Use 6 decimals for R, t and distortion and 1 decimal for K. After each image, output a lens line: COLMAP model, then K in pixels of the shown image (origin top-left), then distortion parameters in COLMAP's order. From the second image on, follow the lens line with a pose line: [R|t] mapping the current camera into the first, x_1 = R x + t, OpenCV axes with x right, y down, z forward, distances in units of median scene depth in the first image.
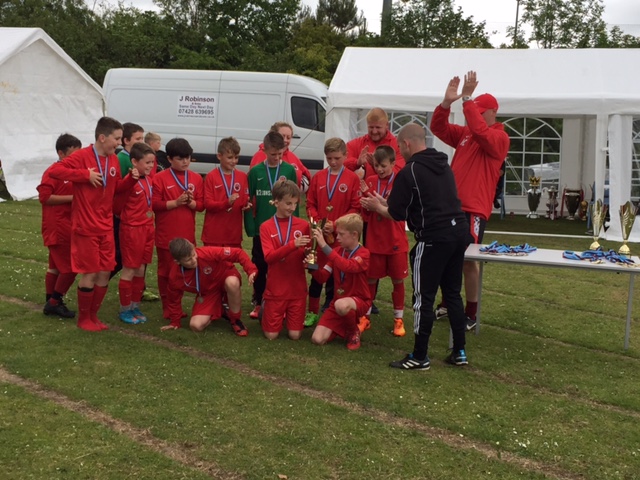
lens RADIAL K [[912.1, 0, 320.1], [0, 912.1, 210.3], [0, 0, 1]] dist [0.052826, 0.029428]
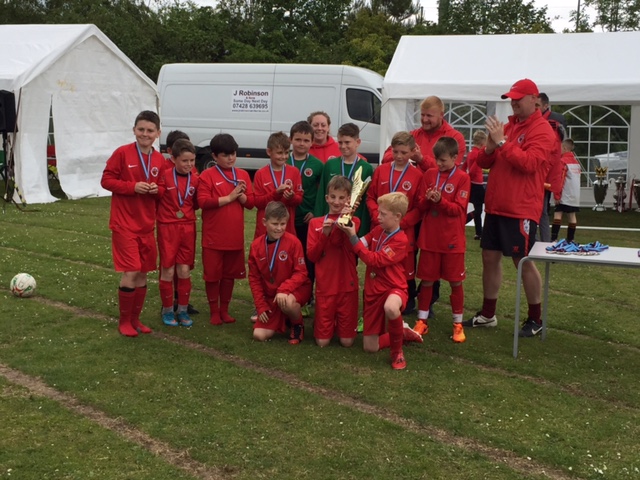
lens RADIAL K [[903.9, 0, 321.1], [0, 903.9, 240.8], [0, 0, 1]] dist [0.024934, 0.067494]
pose [[0.997871, -0.010142, -0.064432, 0.002080], [0.012842, 0.999051, 0.041617, -0.002170], [0.063949, -0.042356, 0.997054, 0.023406]]
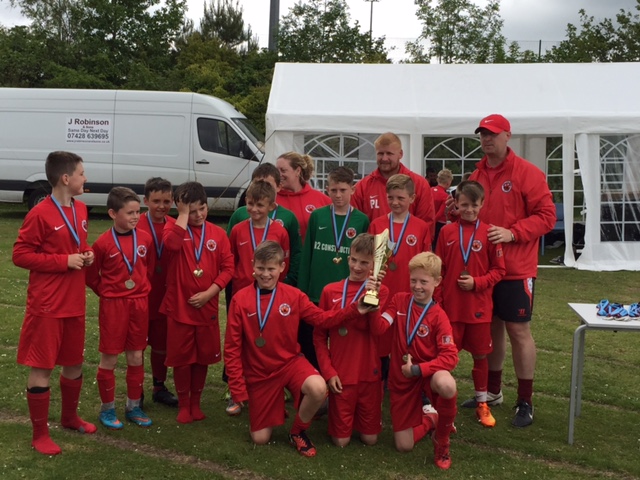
lens RADIAL K [[903.9, 0, 321.1], [0, 903.9, 240.8], [0, 0, 1]] dist [0.024934, 0.067494]
pose [[0.985846, -0.037258, 0.163460, -0.059461], [0.034659, 0.999224, 0.018720, -0.014031], [-0.164030, -0.012790, 0.986372, 0.084528]]
